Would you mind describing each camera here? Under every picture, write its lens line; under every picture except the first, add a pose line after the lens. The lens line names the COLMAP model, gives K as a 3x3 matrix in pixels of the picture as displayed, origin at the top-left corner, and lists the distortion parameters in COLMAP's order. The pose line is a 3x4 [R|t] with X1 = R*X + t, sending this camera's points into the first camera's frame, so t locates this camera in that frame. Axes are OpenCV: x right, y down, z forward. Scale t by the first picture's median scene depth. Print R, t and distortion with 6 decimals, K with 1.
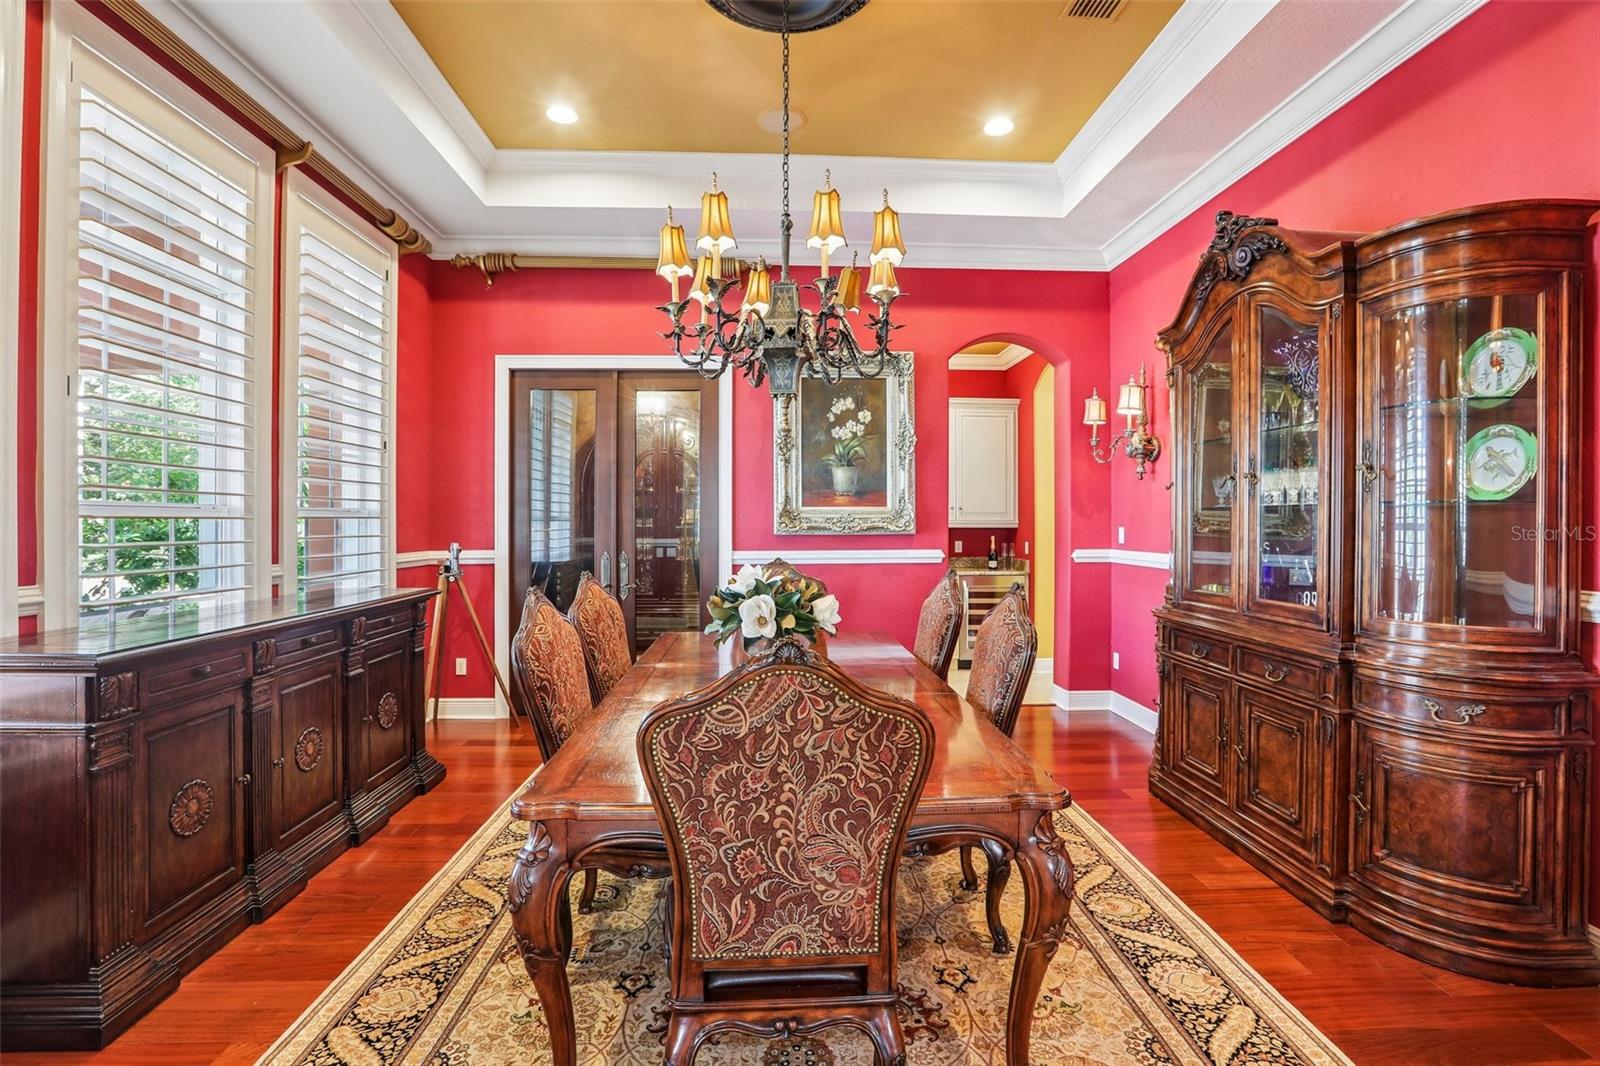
lens RADIAL K [[729.0, 0, 793.6], [0, 729.0, 521.2], [0, 0, 1]] dist [-0.037162, 0.009334]
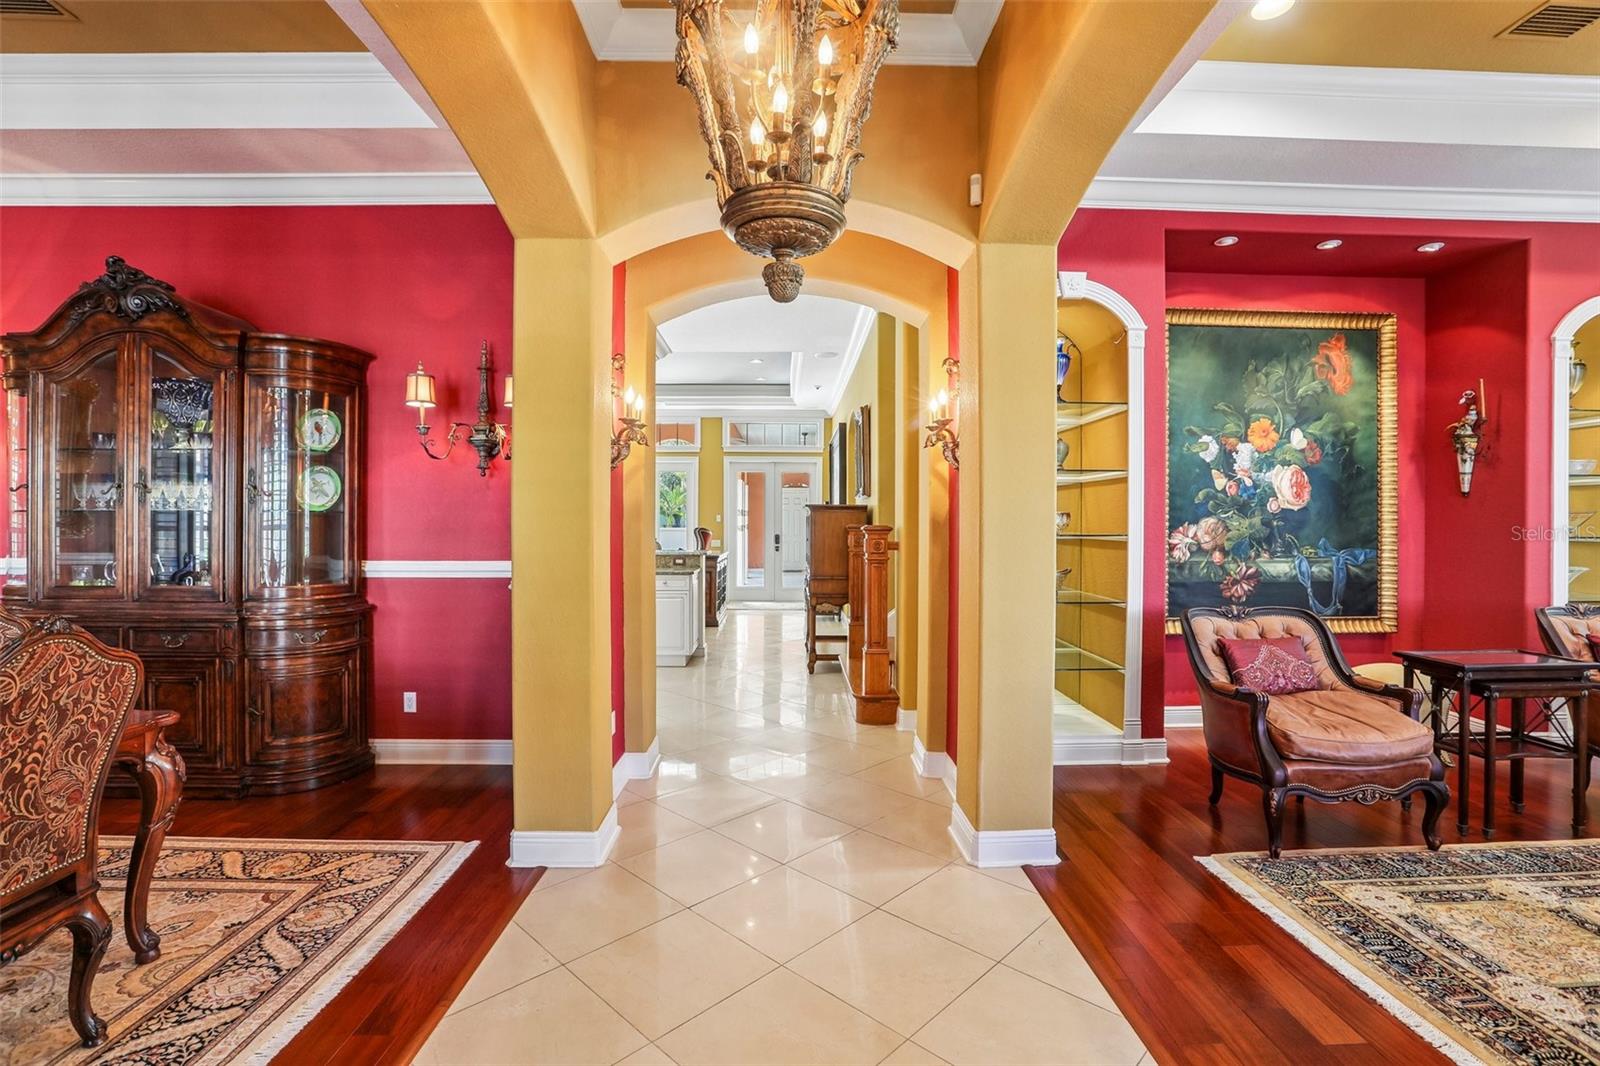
lens RADIAL K [[729.0, 0, 791.1], [0, 729.0, 528.1], [0, 0, 1]] dist [-0.037162, 0.009334]
pose [[0.046902, -0.006752, 0.998877, -0.680876], [-0.001623, 0.999975, 0.006835, -0.001722], [-0.998898, -0.001942, 0.046890, -0.205041]]
